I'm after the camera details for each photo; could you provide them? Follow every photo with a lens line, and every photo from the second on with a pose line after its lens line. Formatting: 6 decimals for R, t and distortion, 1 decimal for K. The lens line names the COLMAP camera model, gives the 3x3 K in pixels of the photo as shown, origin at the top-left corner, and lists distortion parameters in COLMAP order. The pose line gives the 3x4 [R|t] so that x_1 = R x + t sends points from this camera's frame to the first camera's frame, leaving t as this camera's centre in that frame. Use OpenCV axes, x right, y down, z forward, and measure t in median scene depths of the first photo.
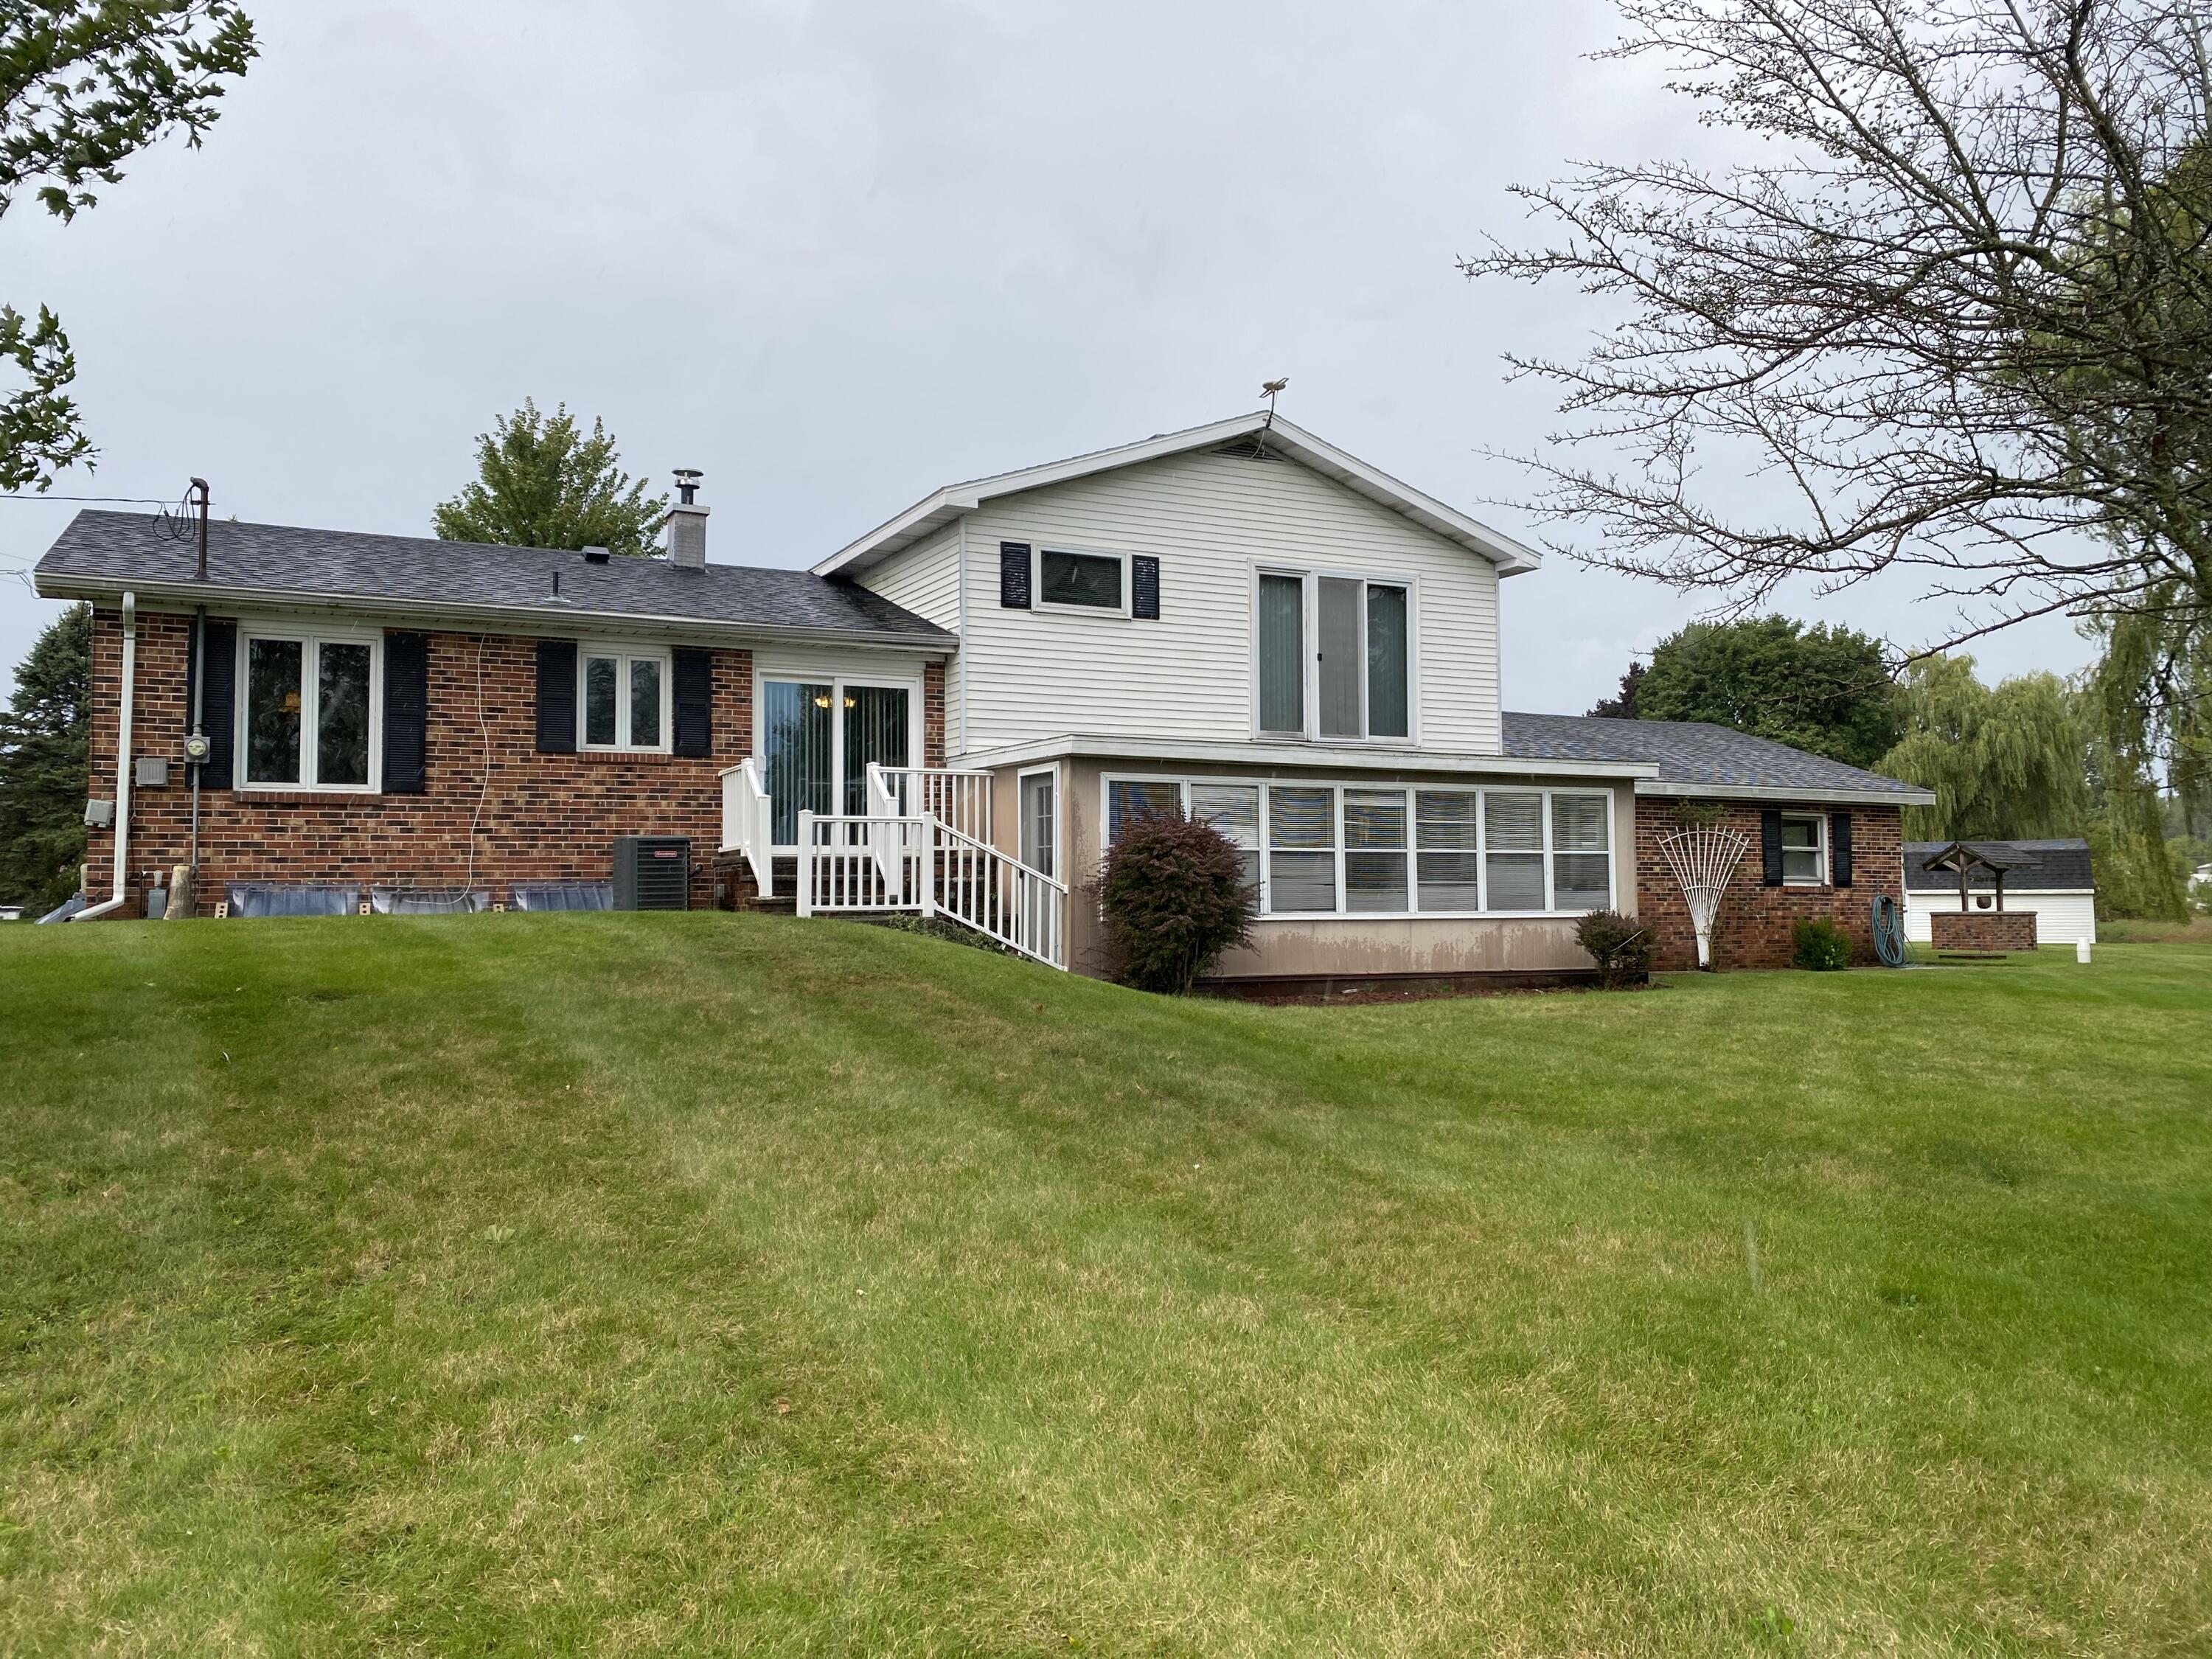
lens RADIAL K [[1761.1, 0, 1106.0], [0, 1761.1, 829.5], [0, 0, 1]] dist [0.043034, -0.004644]
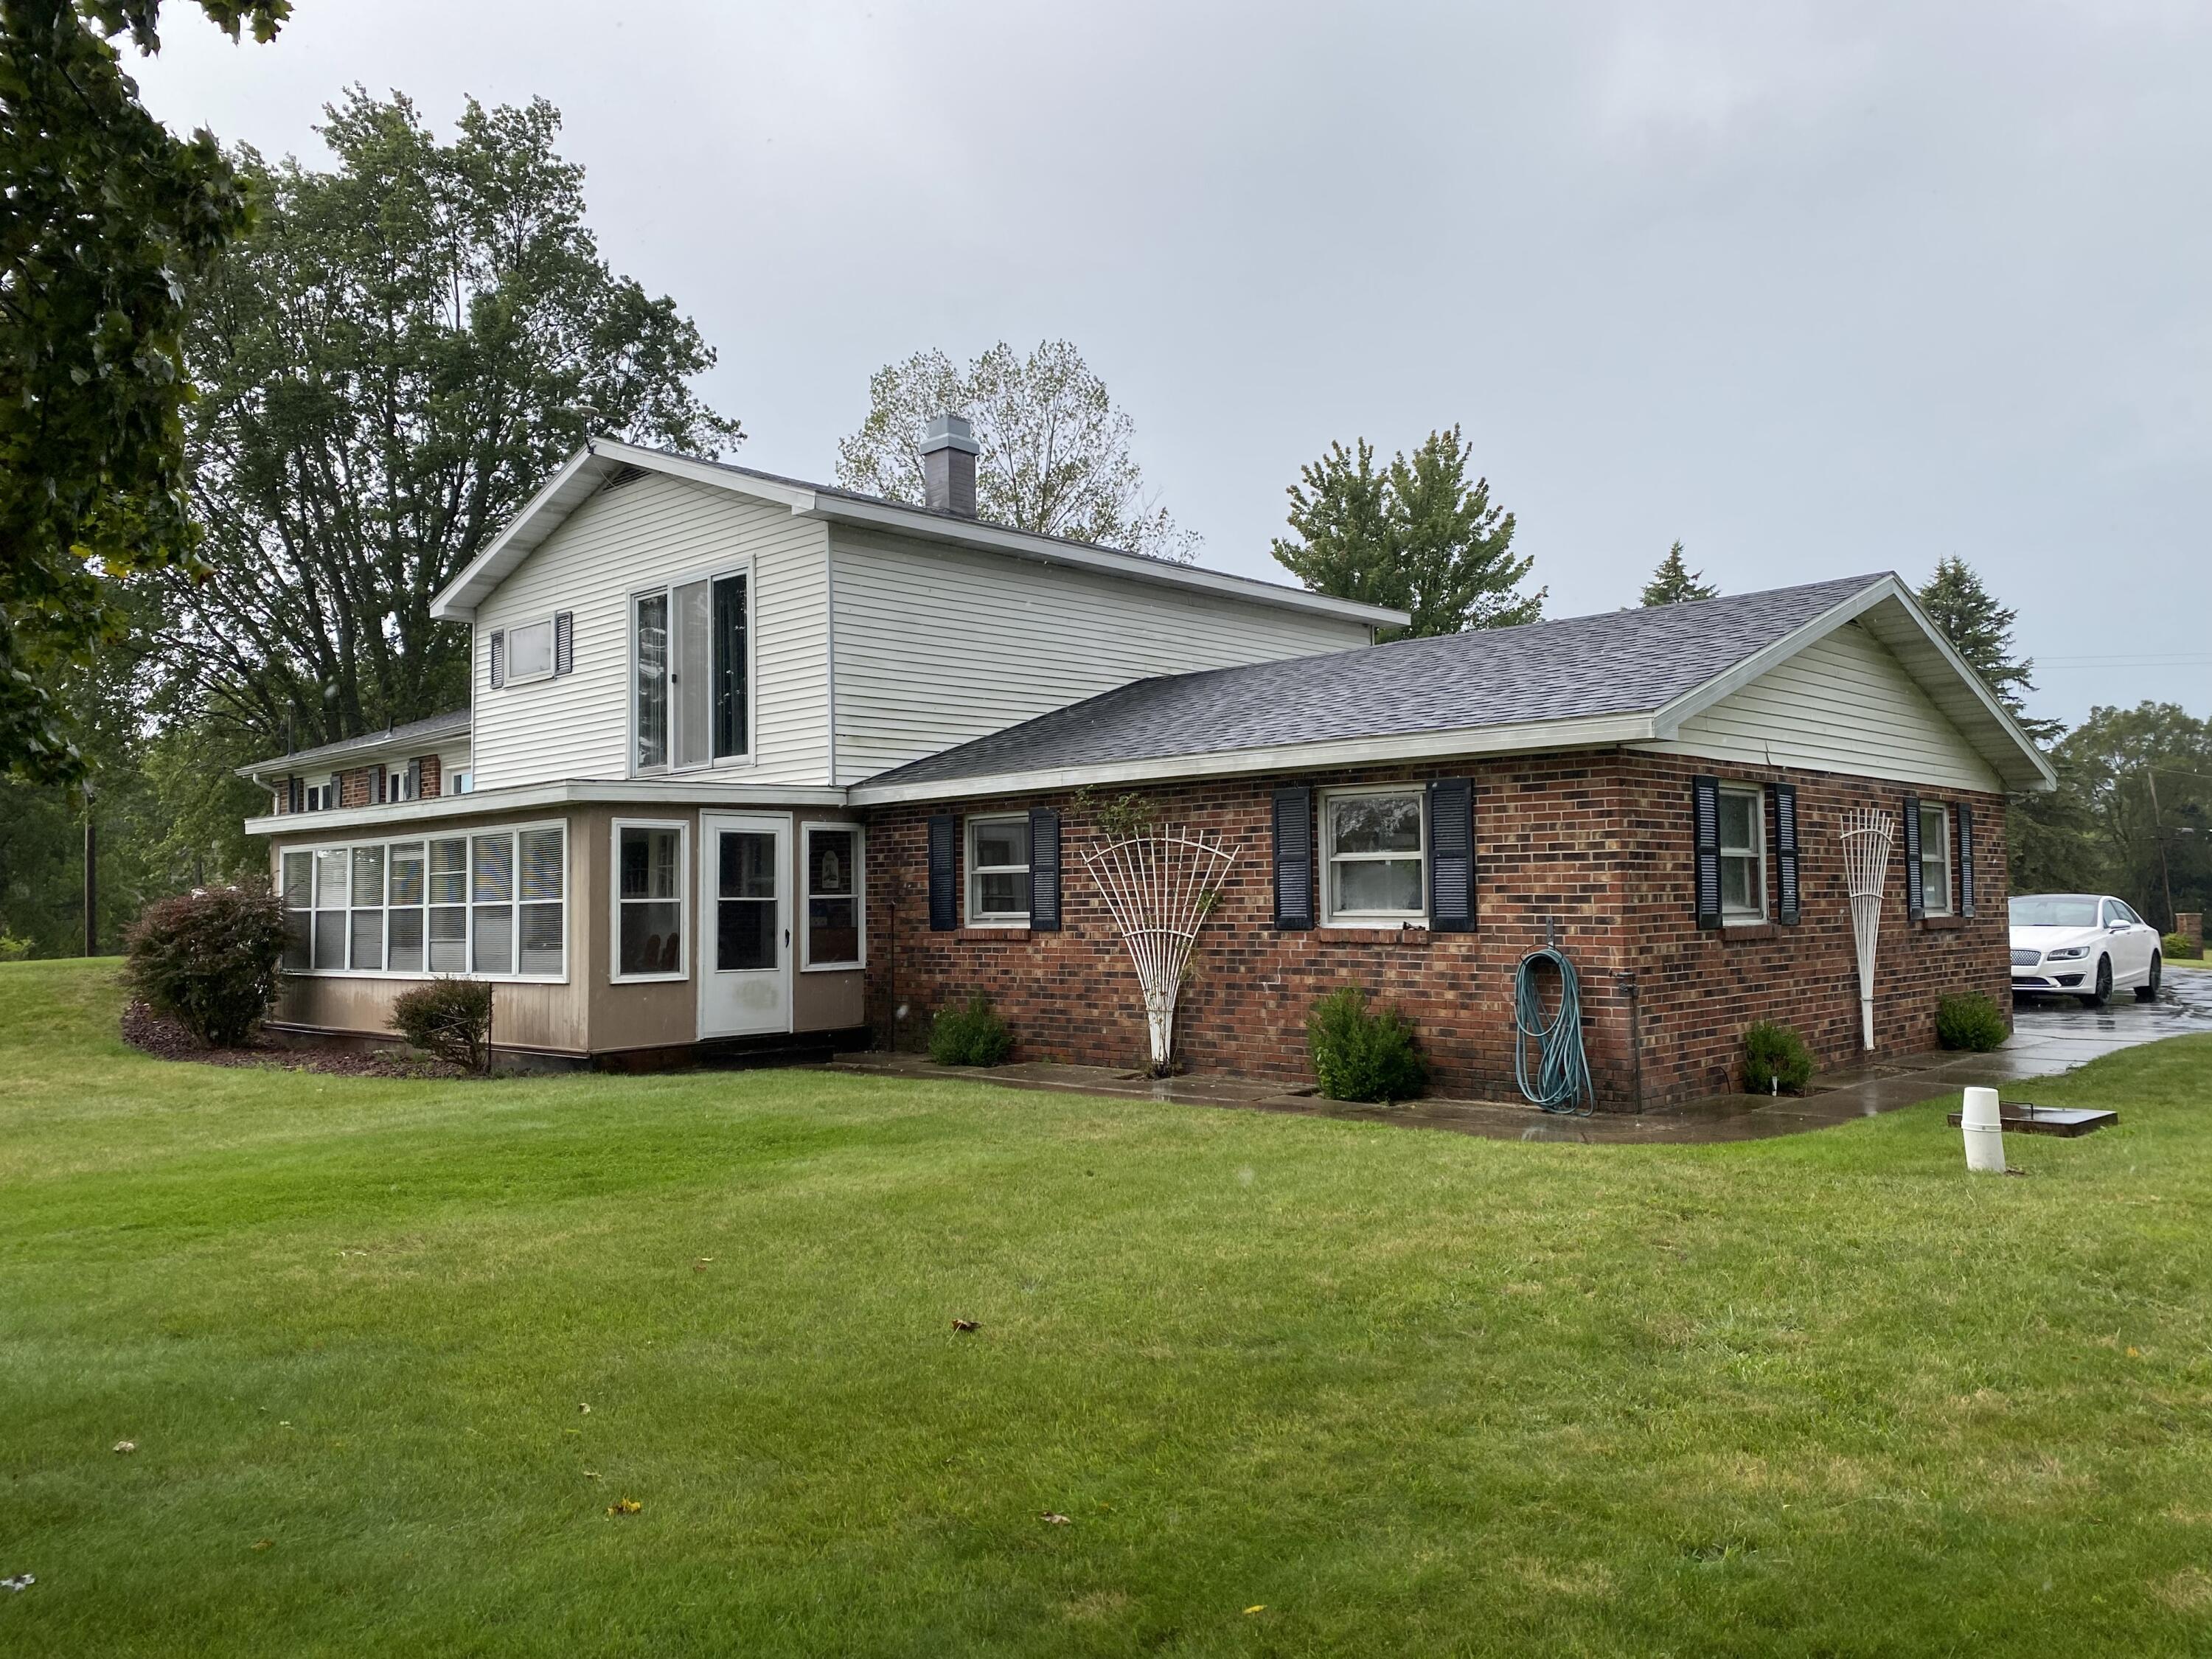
lens RADIAL K [[1685.6, 0, 1106.0], [0, 1685.6, 829.5], [0, 0, 1]] dist [0.067680, -0.000453]
pose [[0.328383, -0.042400, -0.943592, 1.149174], [0.057009, 0.998060, -0.025007, 0.014795], [0.942823, -0.045581, 0.330164, 1.053919]]
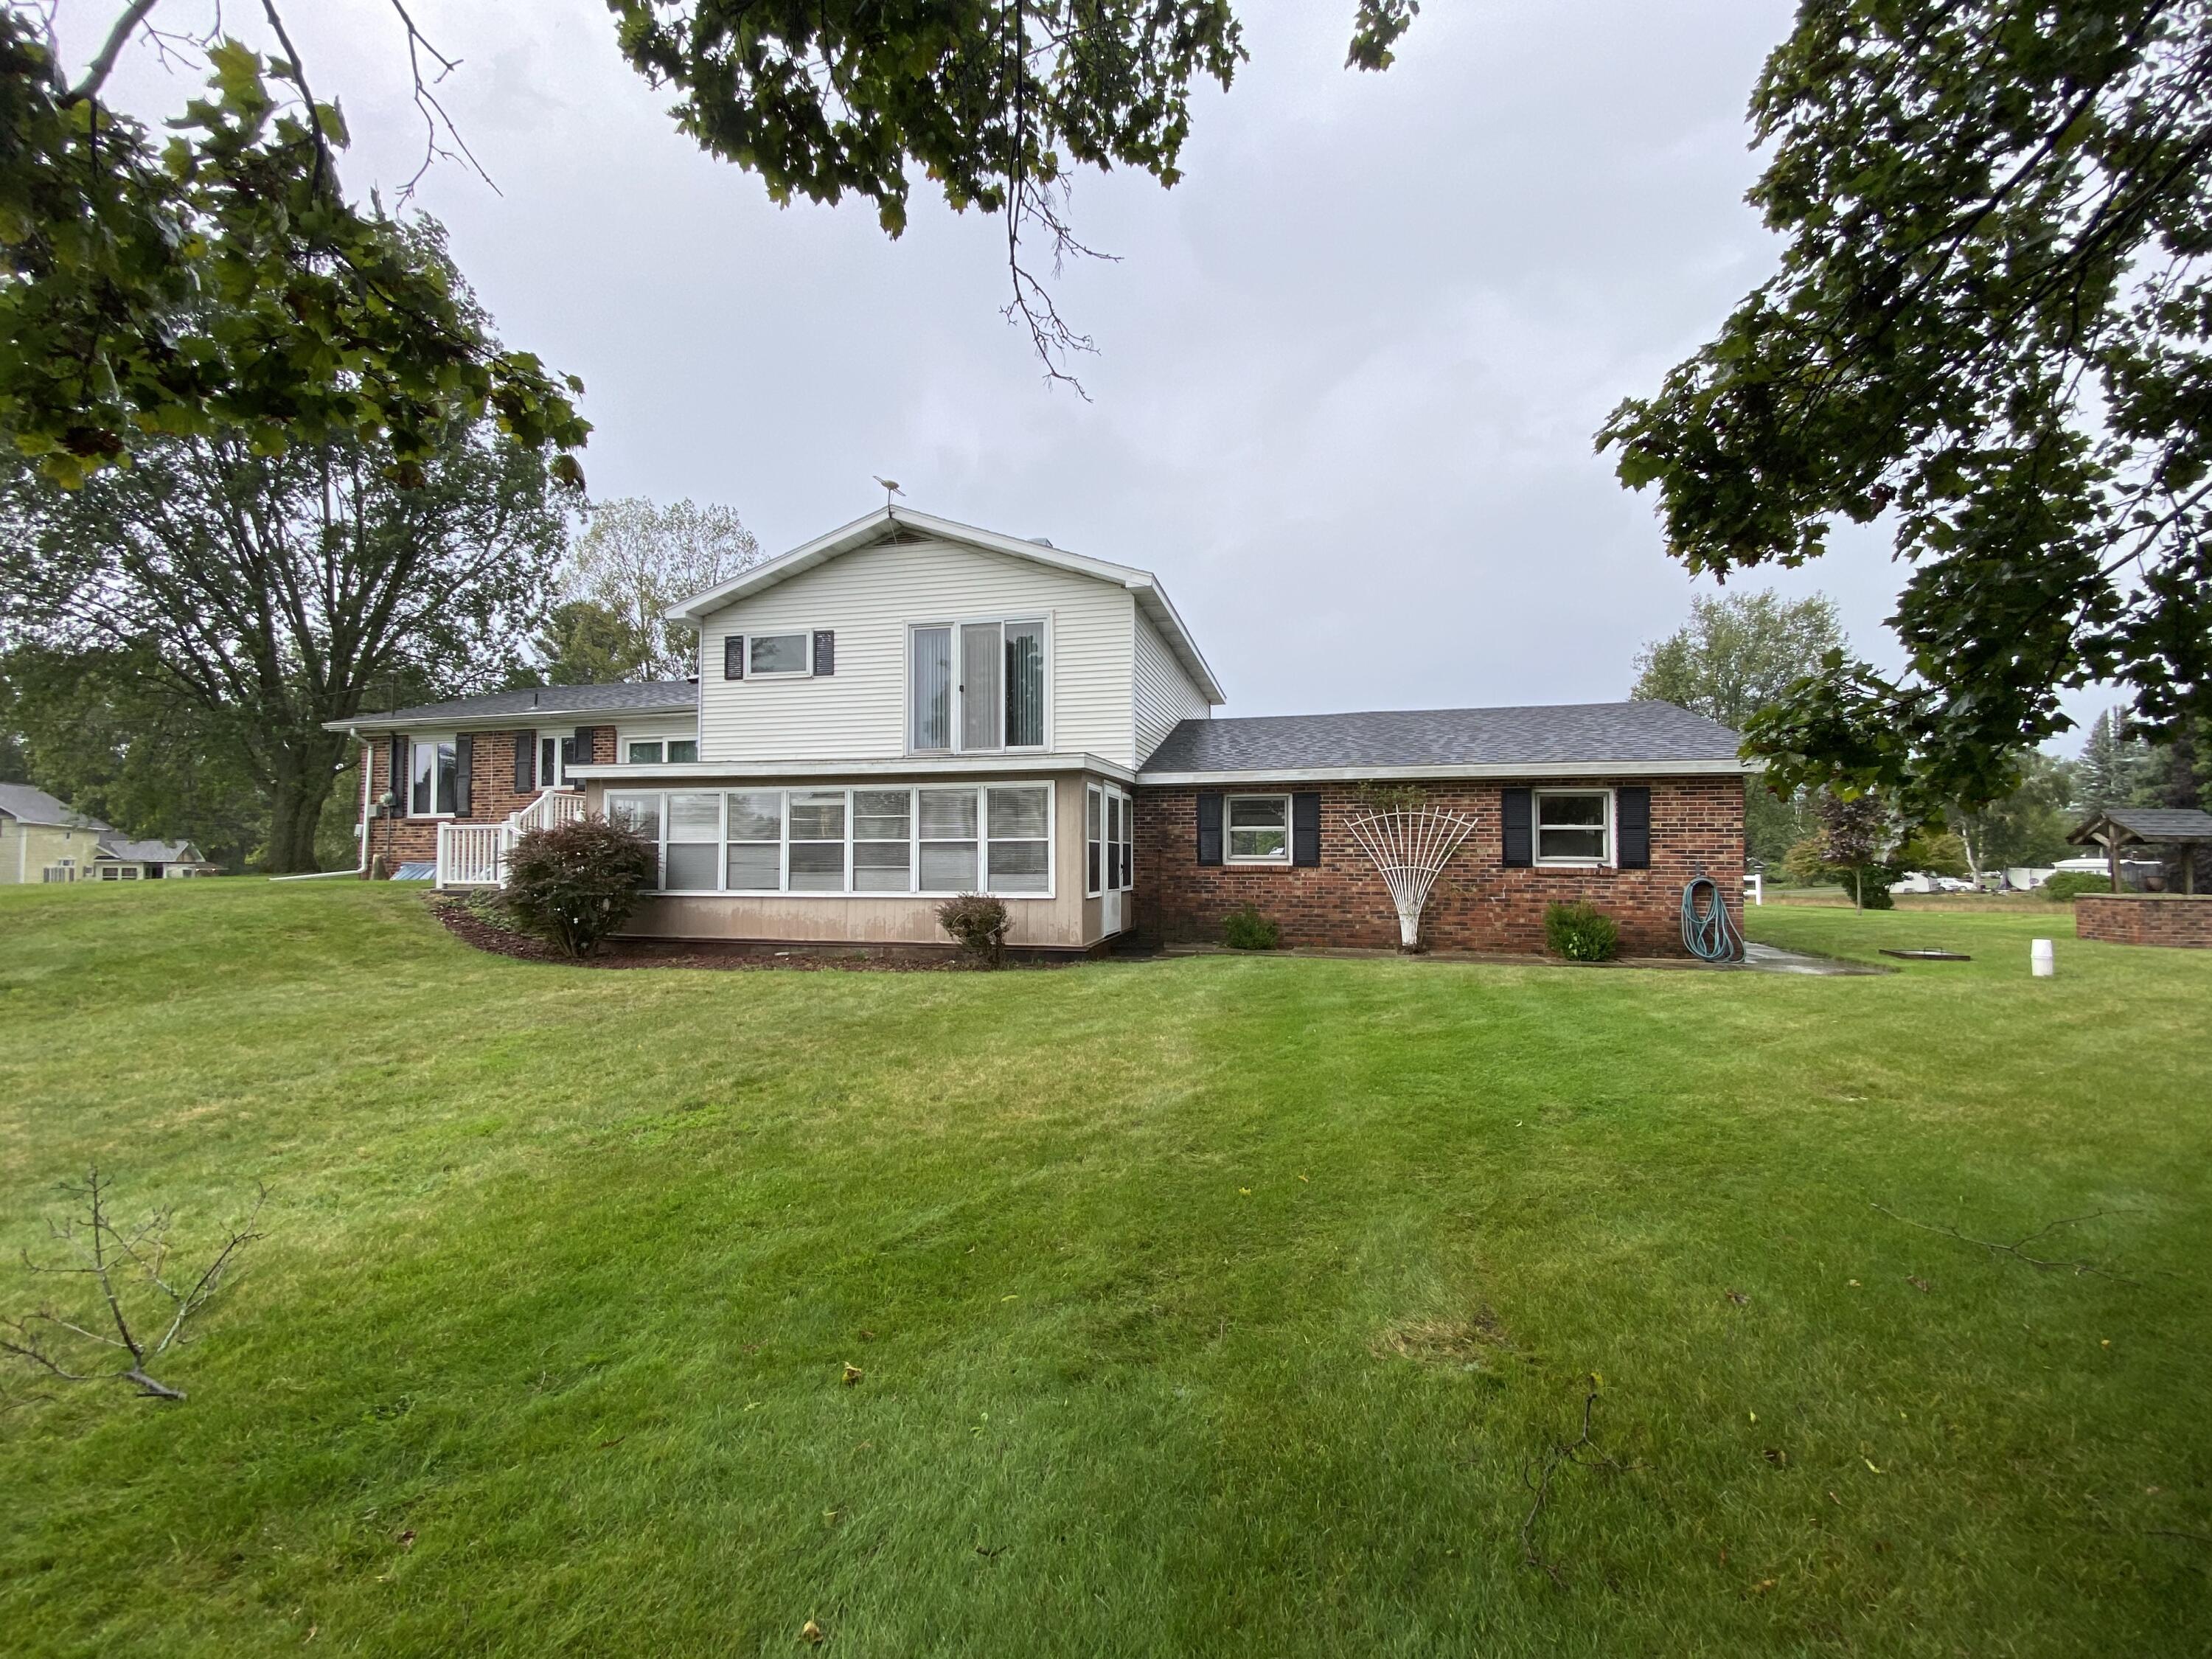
lens RADIAL K [[905.3, 0, 1071.9], [0, 905.3, 850.5], [0, 0, 1]] dist [0.000078, -0.000210]
pose [[0.745704, -0.000249, -0.666277, 0.710558], [0.023483, 0.999388, 0.025909, 0.006110], [0.665863, -0.034966, 0.745254, 0.644198]]
